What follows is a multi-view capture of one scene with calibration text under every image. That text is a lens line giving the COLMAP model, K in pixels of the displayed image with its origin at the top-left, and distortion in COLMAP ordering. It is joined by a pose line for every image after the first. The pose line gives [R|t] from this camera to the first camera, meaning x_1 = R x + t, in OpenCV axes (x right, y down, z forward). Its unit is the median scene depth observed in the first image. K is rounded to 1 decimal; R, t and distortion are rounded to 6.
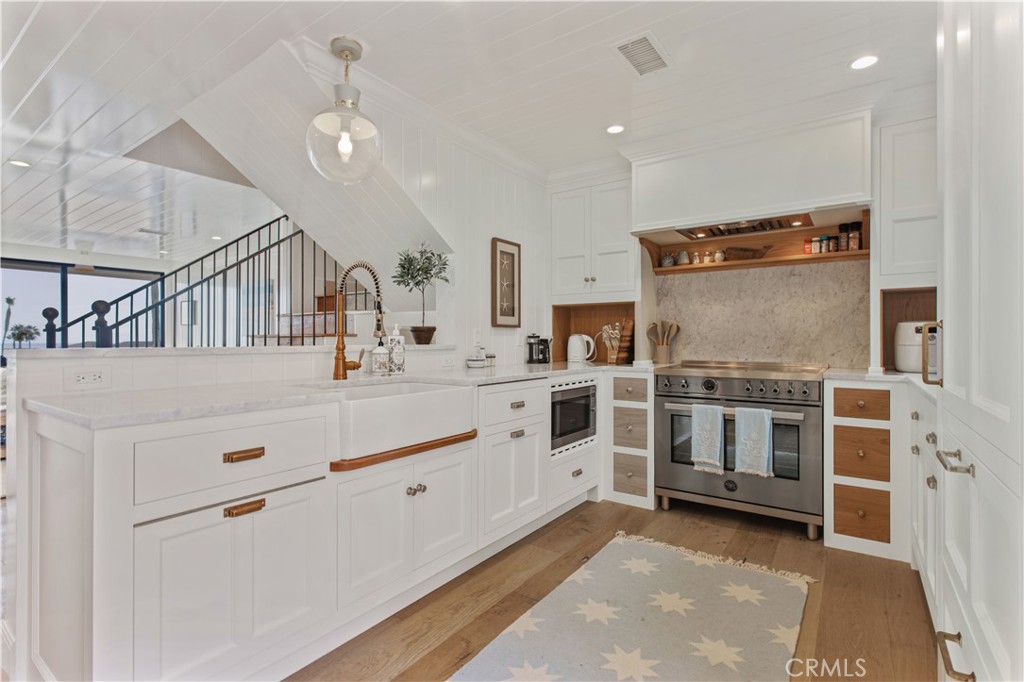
lens RADIAL K [[484.4, 0, 519.2], [0, 484.4, 338.3], [0, 0, 1]] dist [0.000590, -0.000226]
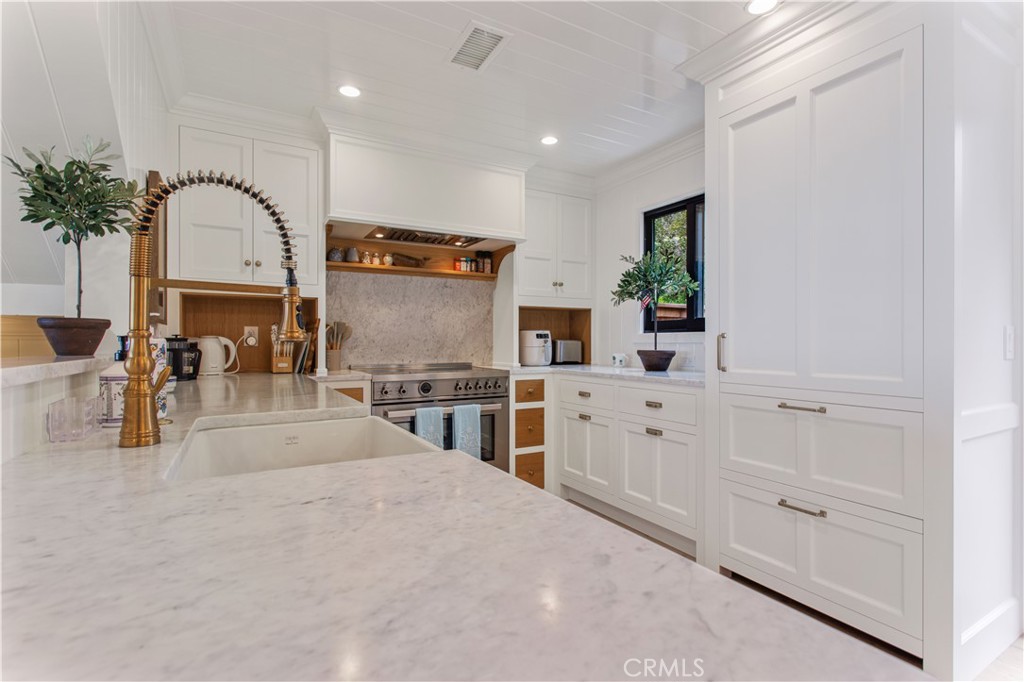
lens RADIAL K [[484.4, 0, 516.5], [0, 484.4, 340.0], [0, 0, 1]] dist [0.000590, -0.000226]
pose [[0.436997, 0.000570, 0.899463, -0.402162], [-0.003548, 0.999993, 0.001090, -0.005971], [-0.899456, -0.003668, 0.436996, 0.349114]]
